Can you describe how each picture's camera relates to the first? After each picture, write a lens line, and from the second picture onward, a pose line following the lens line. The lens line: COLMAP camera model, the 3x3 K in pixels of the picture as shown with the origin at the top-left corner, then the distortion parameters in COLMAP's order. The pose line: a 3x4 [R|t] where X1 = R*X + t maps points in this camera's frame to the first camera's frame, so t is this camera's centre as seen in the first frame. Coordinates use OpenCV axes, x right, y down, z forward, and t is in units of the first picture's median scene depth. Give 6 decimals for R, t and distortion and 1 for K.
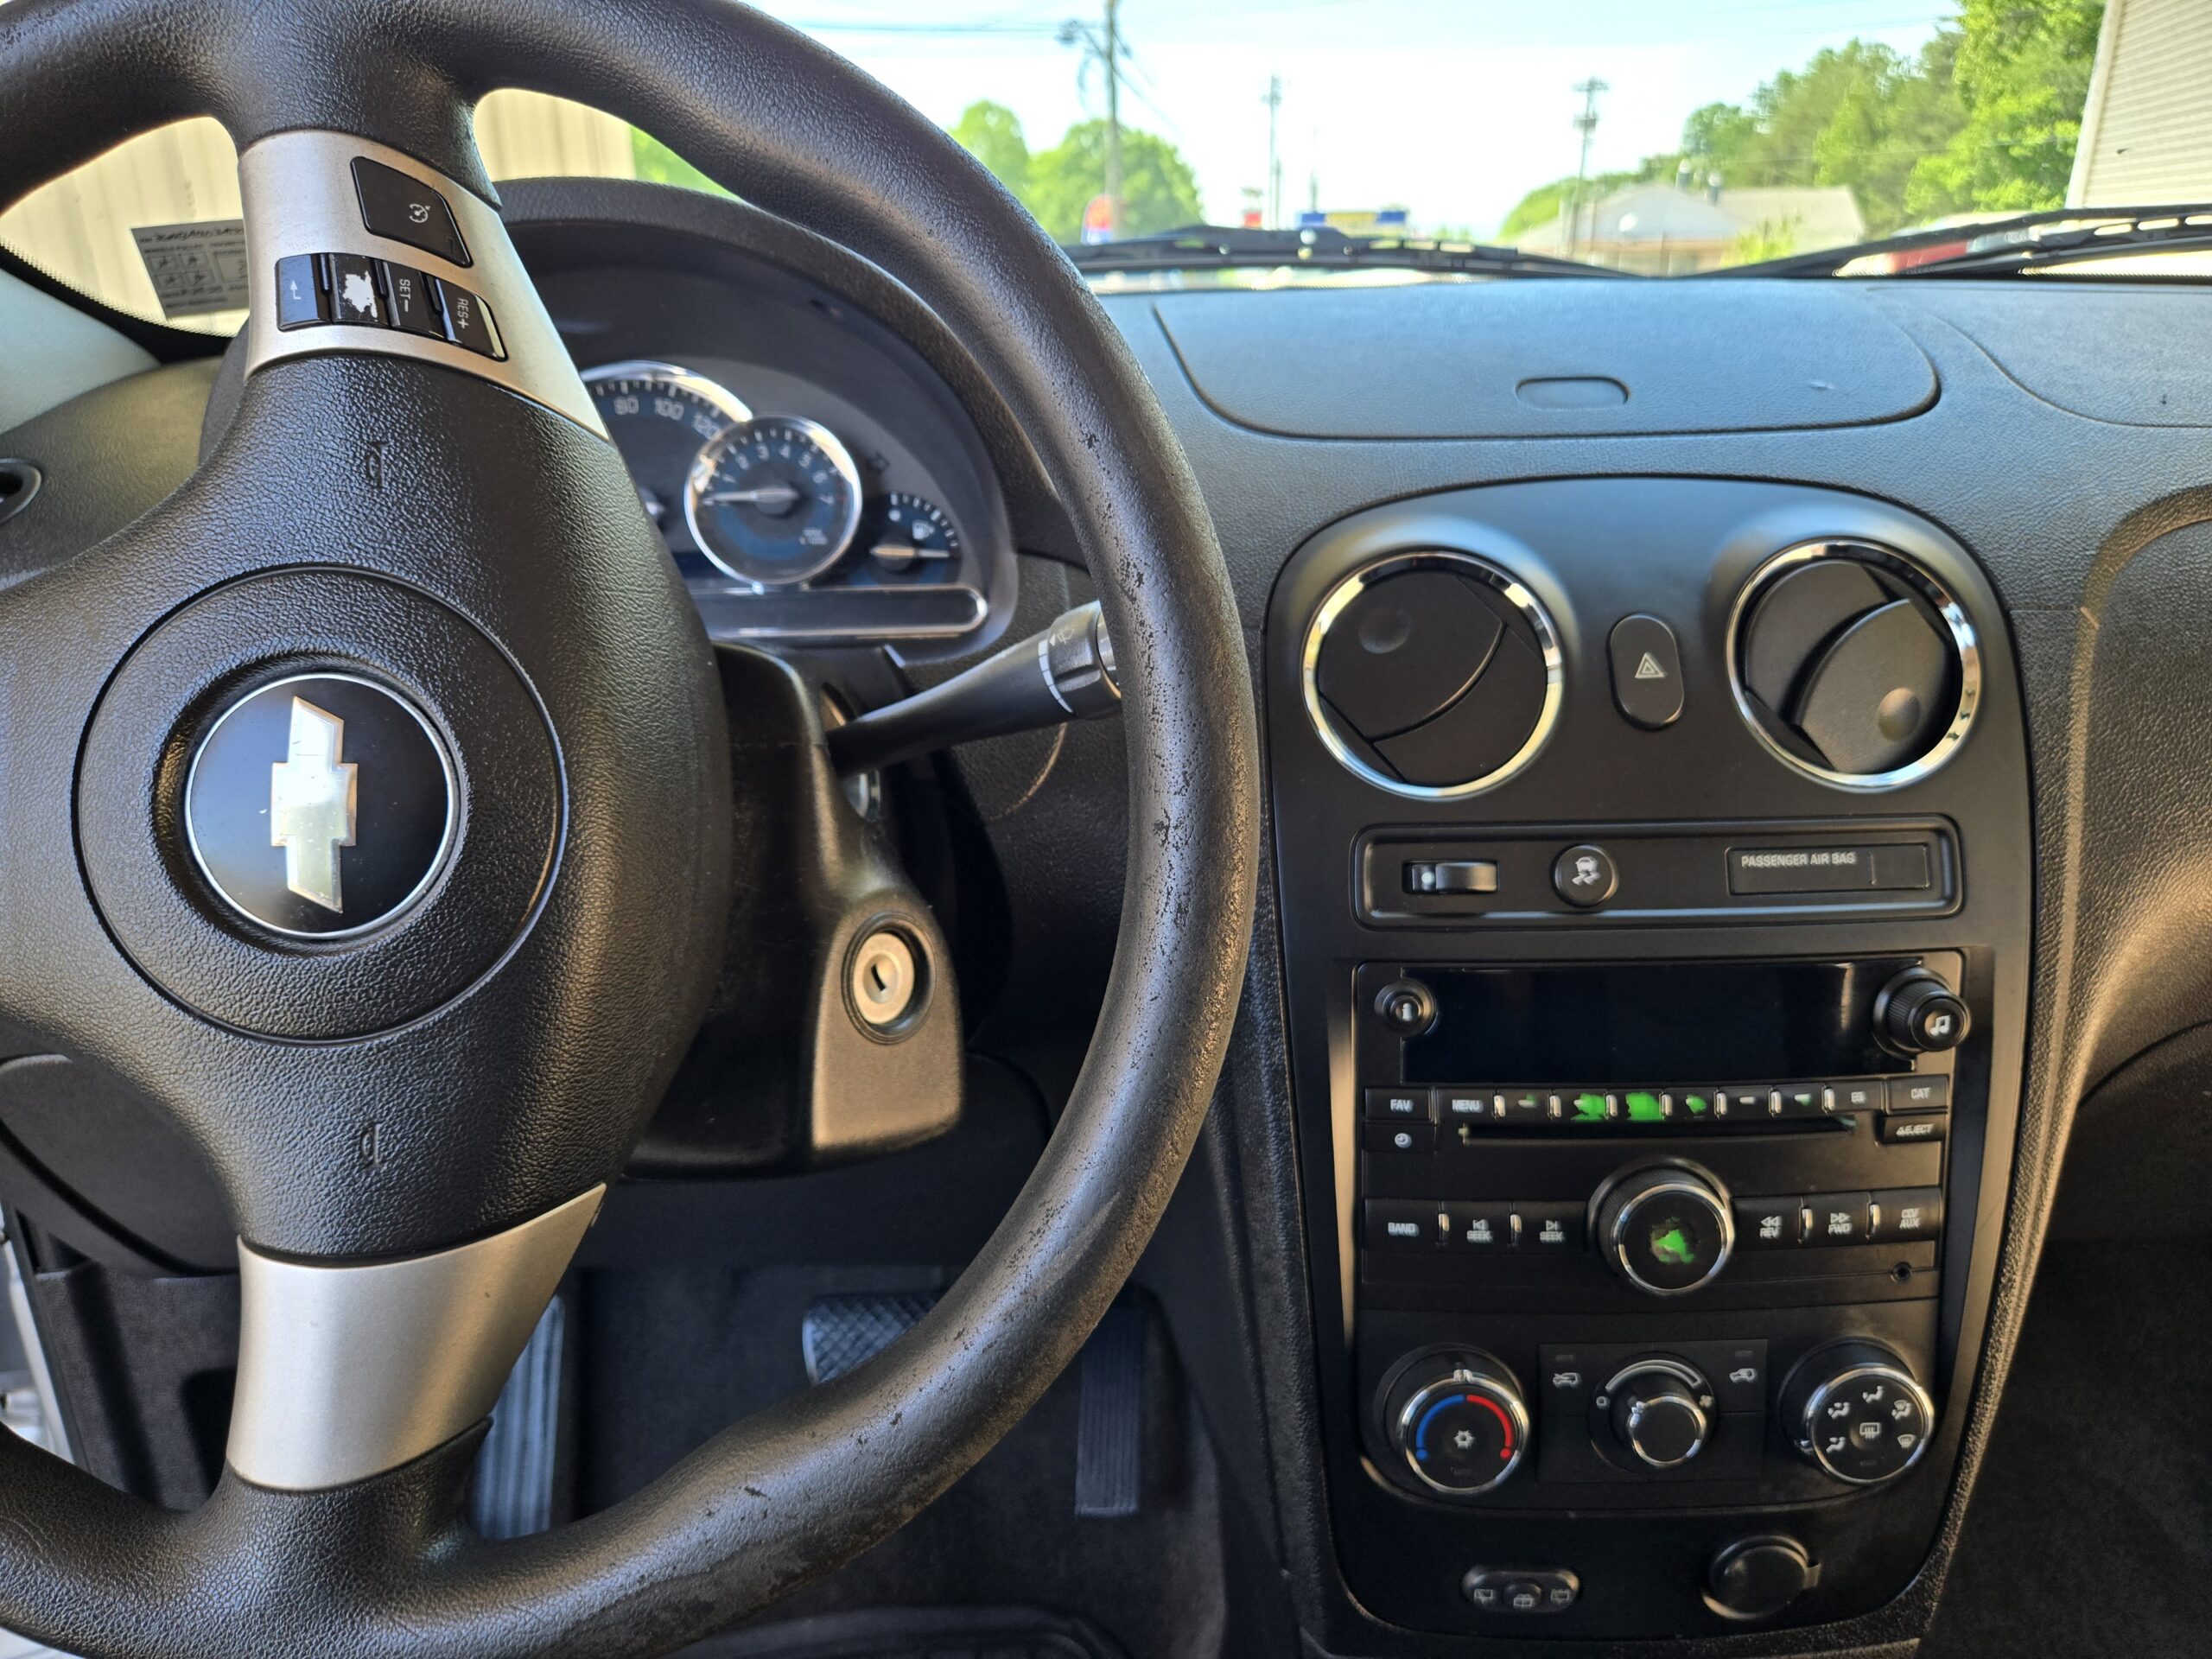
lens RADIAL K [[1506.1, 0, 1111.2], [0, 1506.1, 846.6], [0, 0, 1]] dist [0.067649, -0.072628]
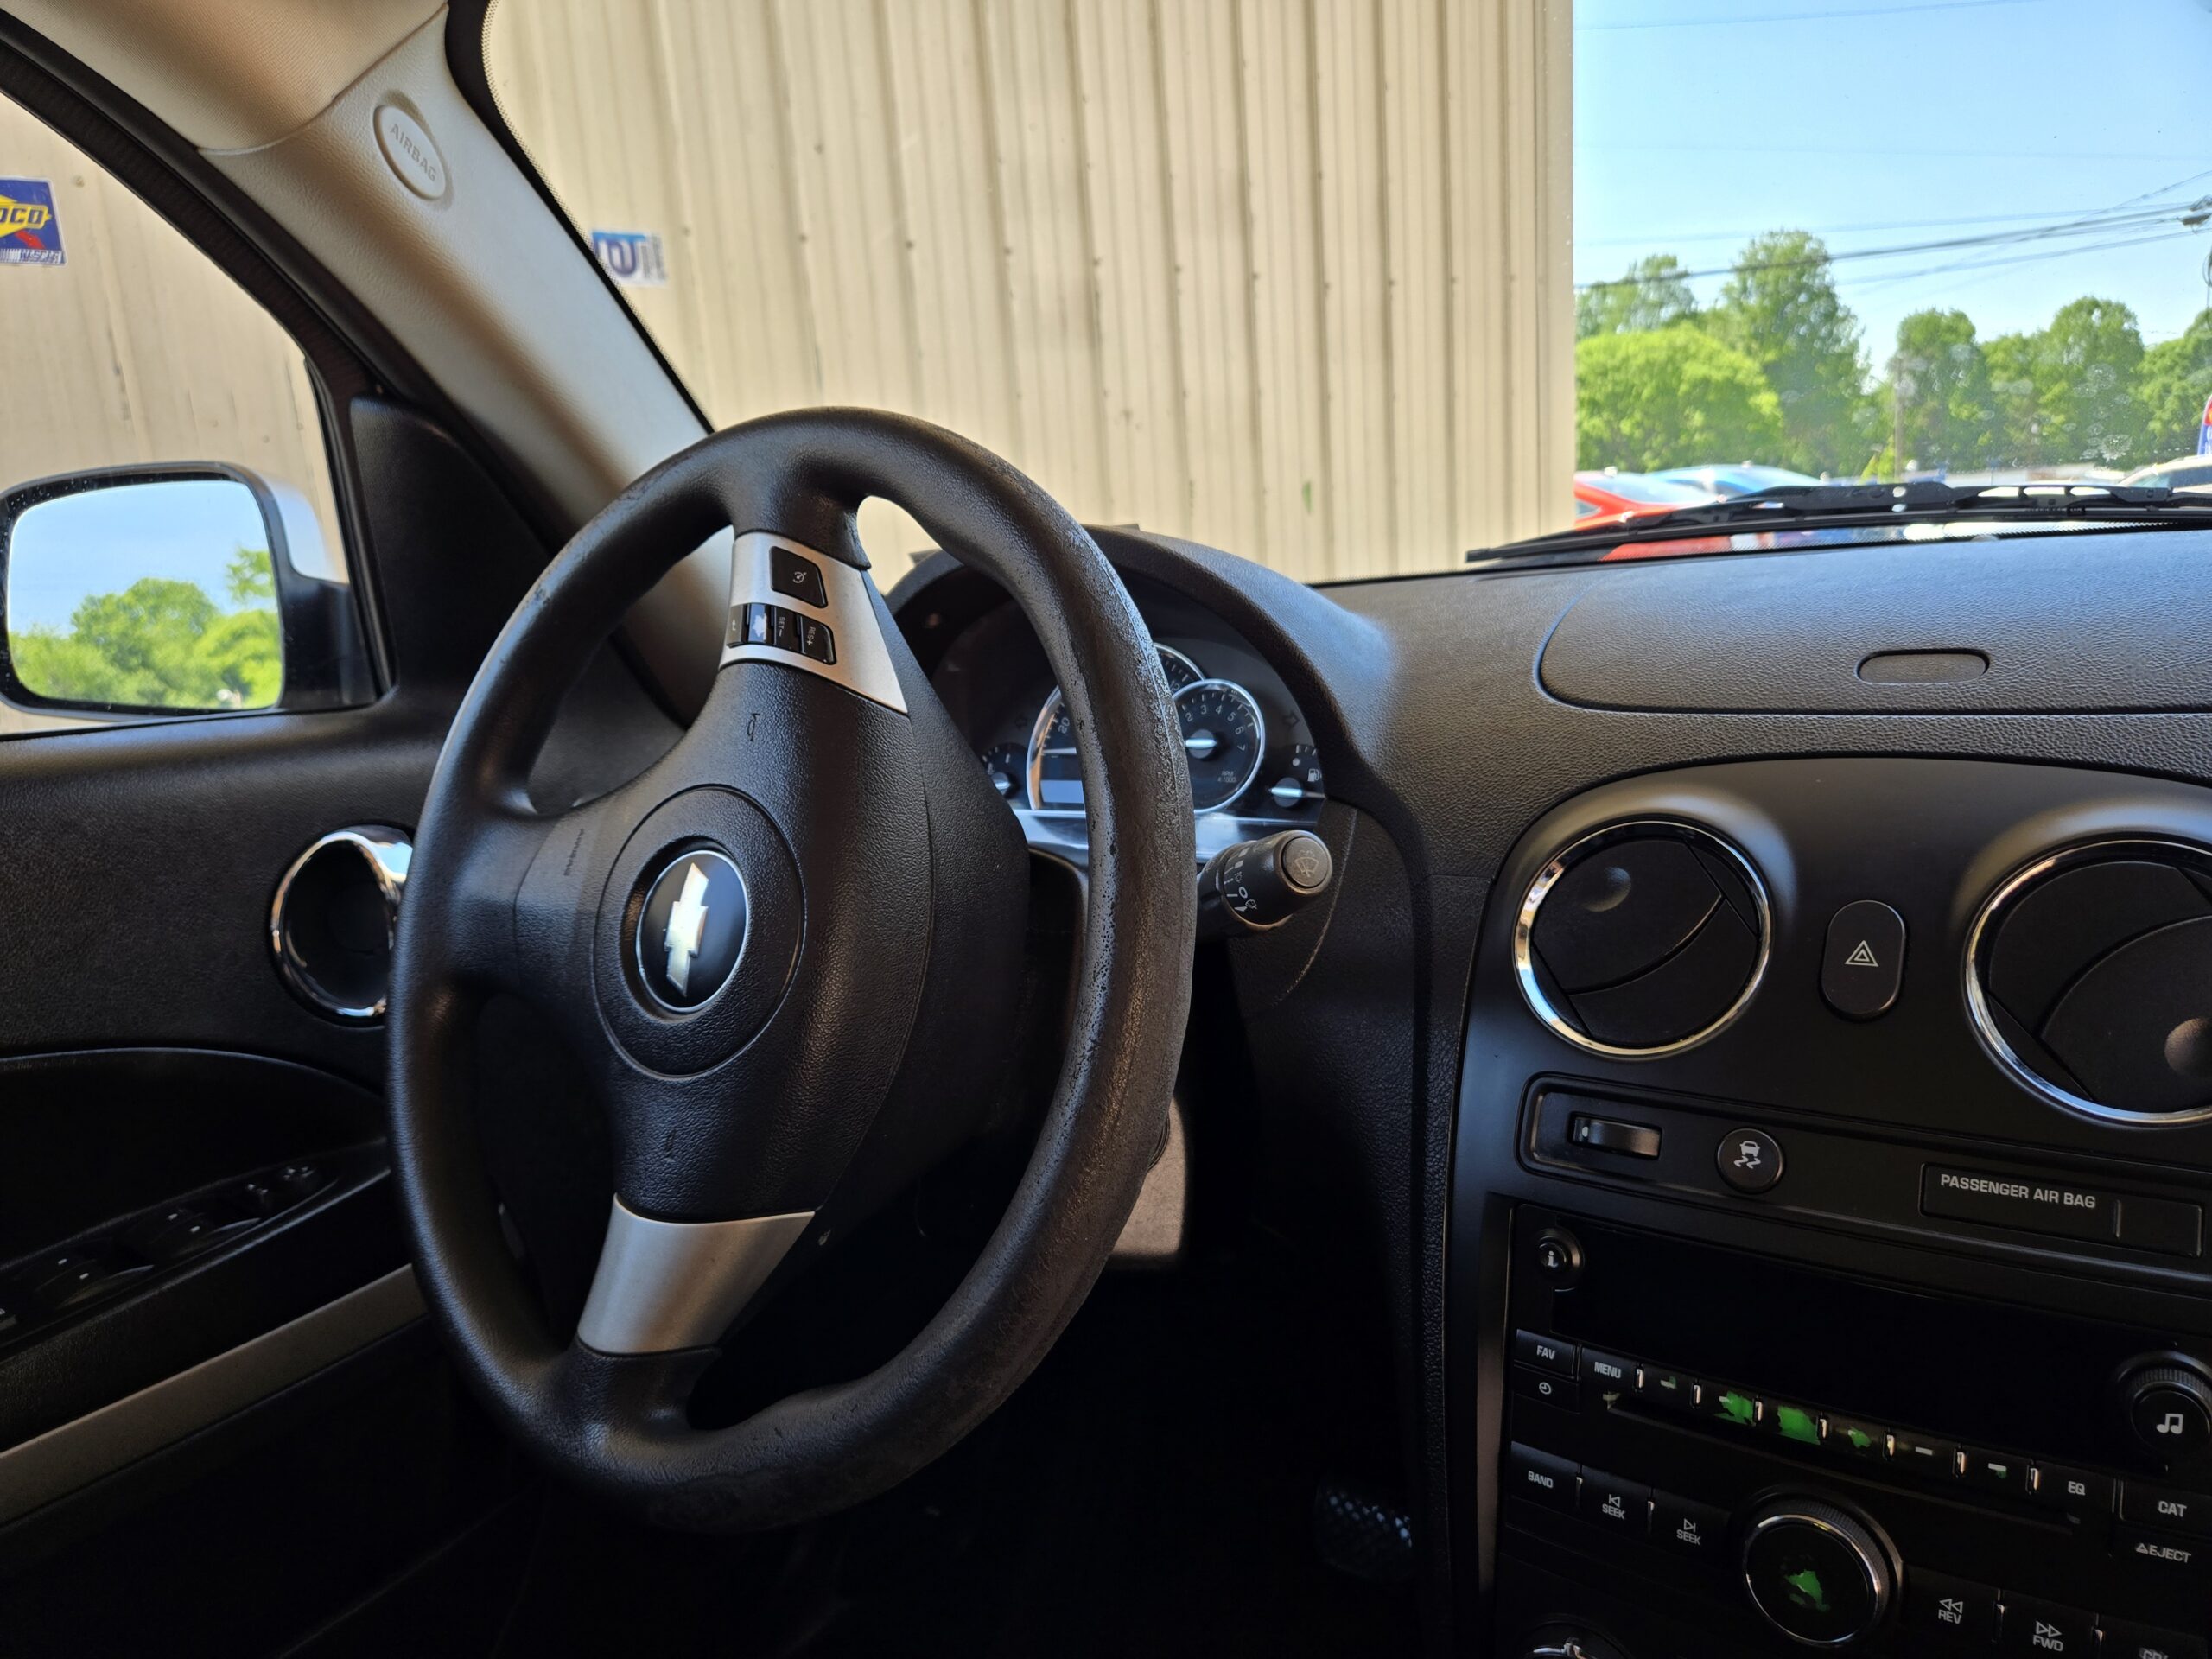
lens RADIAL K [[1504.8, 0, 1091.4], [0, 1504.8, 864.0], [0, 0, 1]] dist [0.032477, -0.019749]
pose [[0.803985, 0.079873, -0.589261, 0.521476], [-0.156715, 0.984366, -0.080394, -0.022709], [0.573627, 0.156982, 0.803933, -0.044000]]
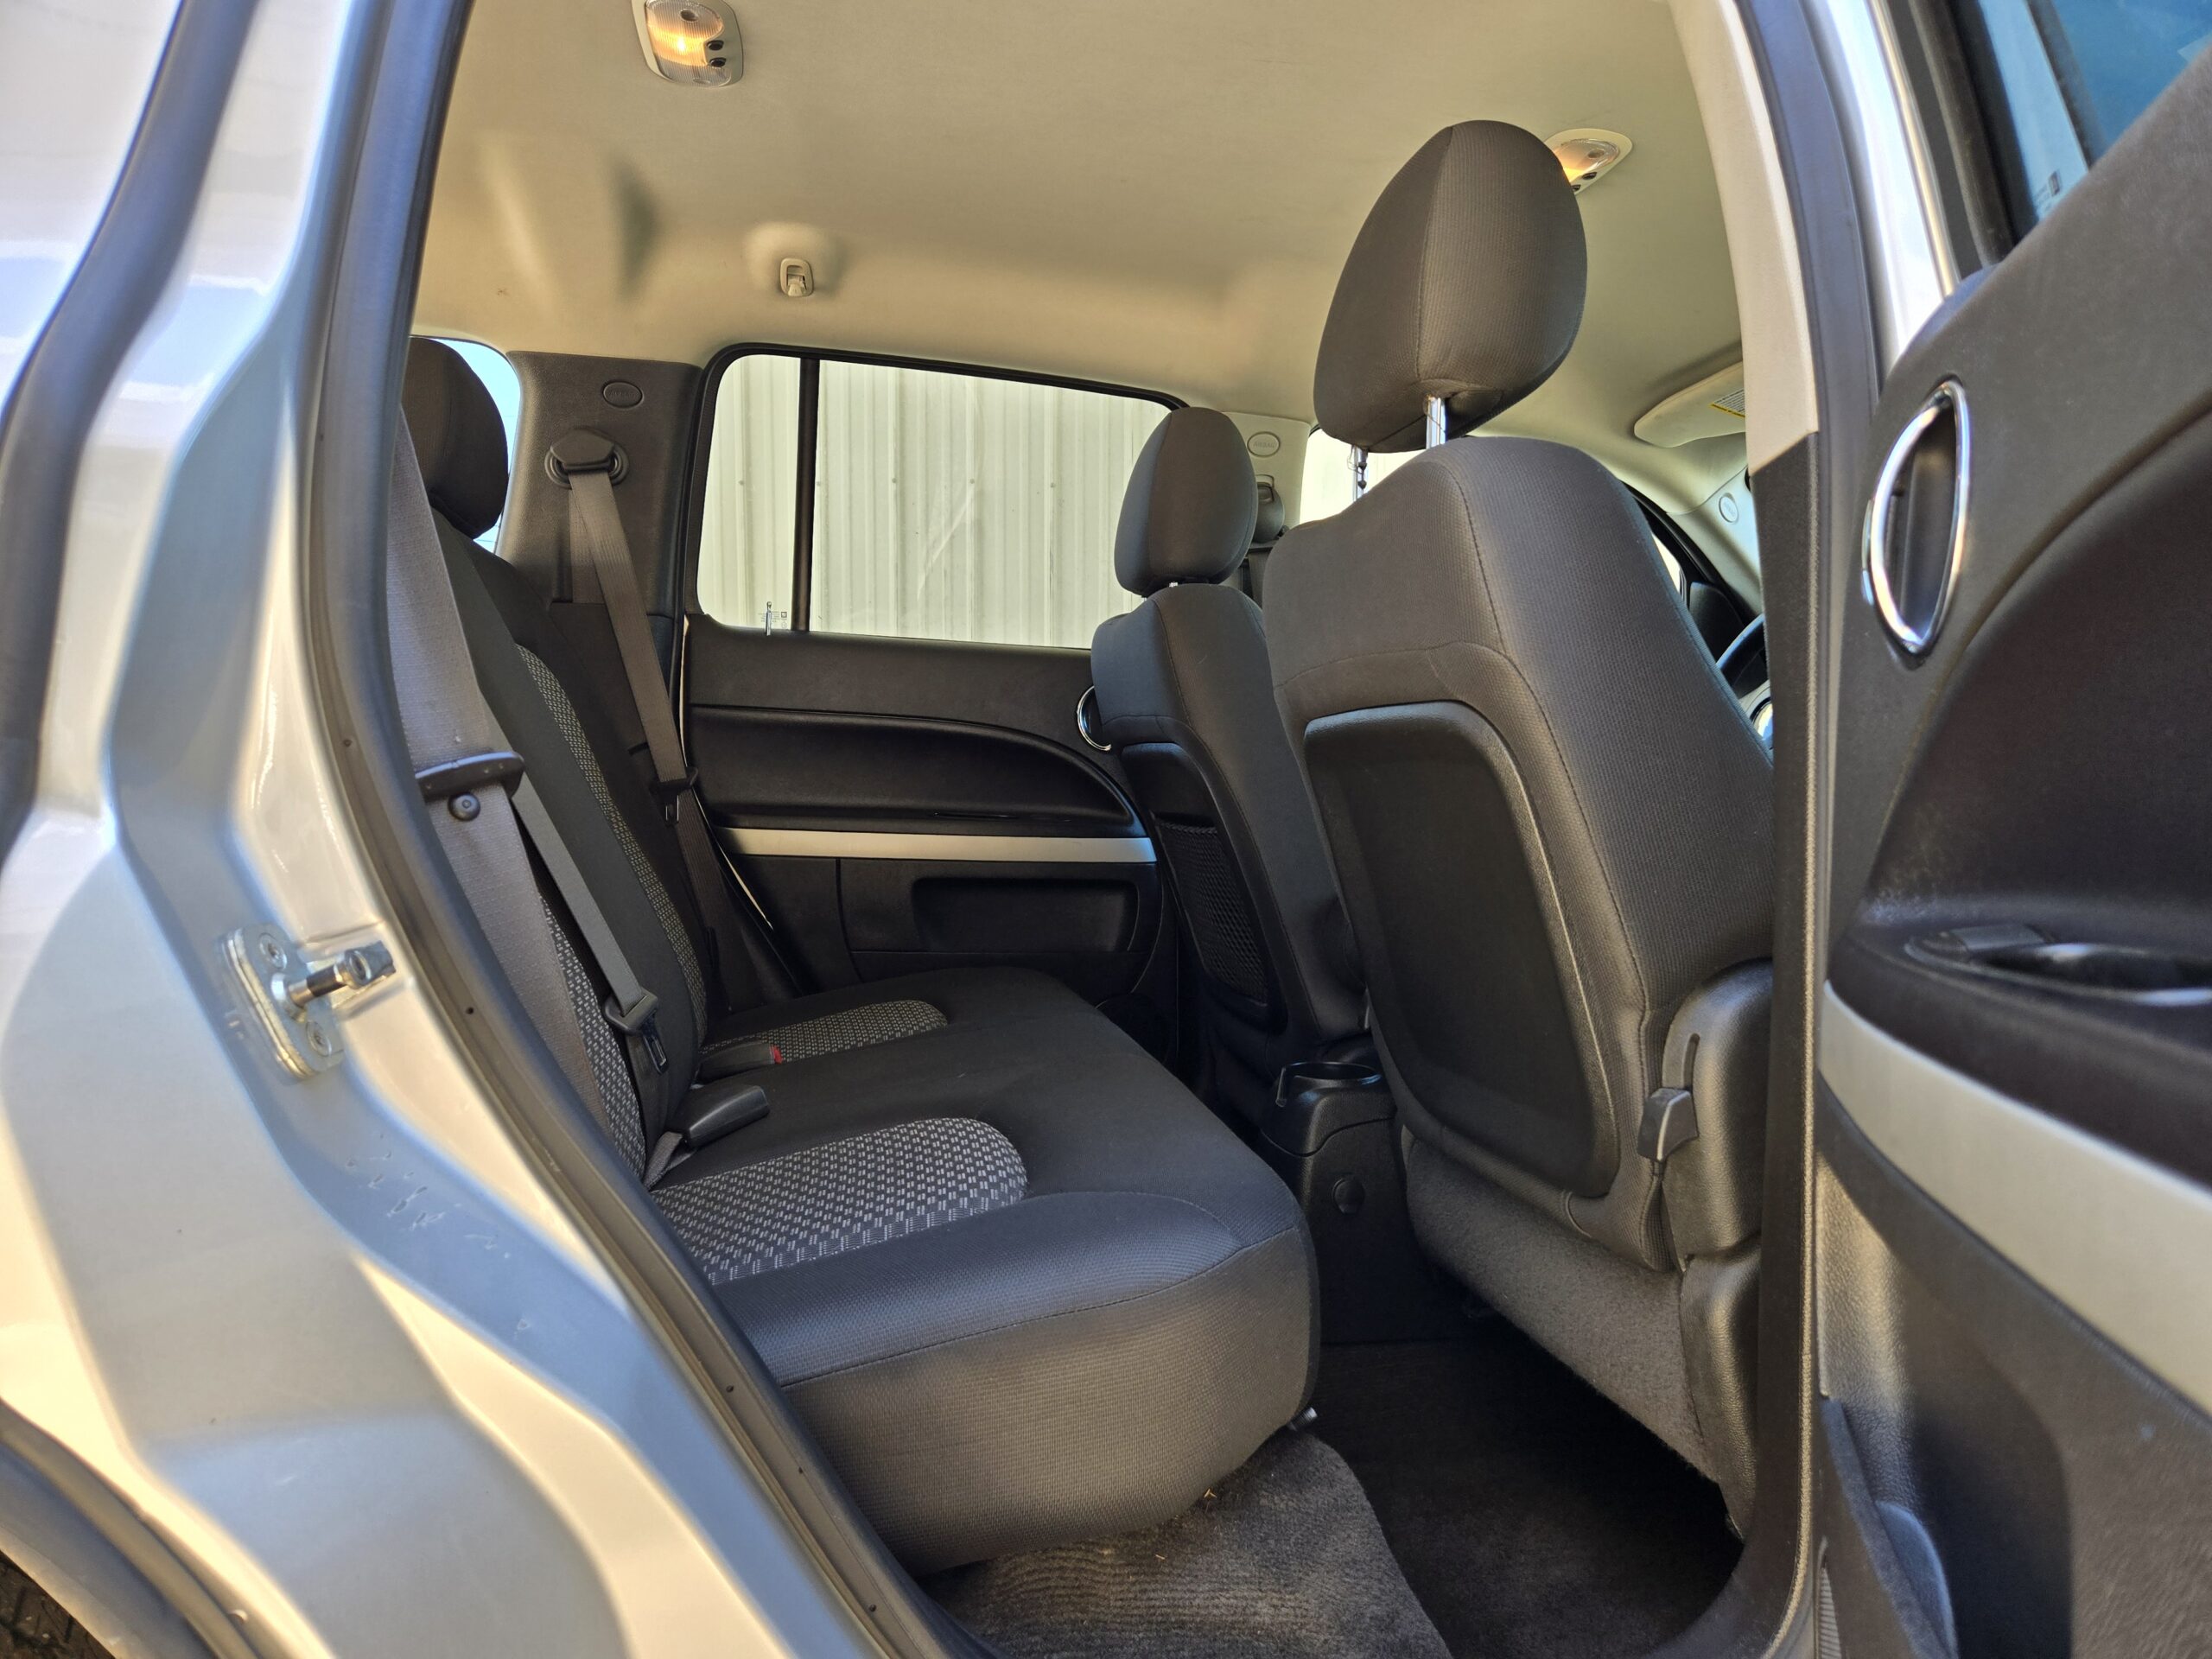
lens RADIAL K [[1460.7, 0, 1113.2], [0, 1460.7, 808.6], [0, 0, 1]] dist [0.074823, -0.062977]
pose [[0.165435, 0.041691, -0.985339, 3.191378], [-0.369338, 0.929018, -0.022703, 0.917670], [0.914451, 0.367679, 0.169090, -1.457714]]
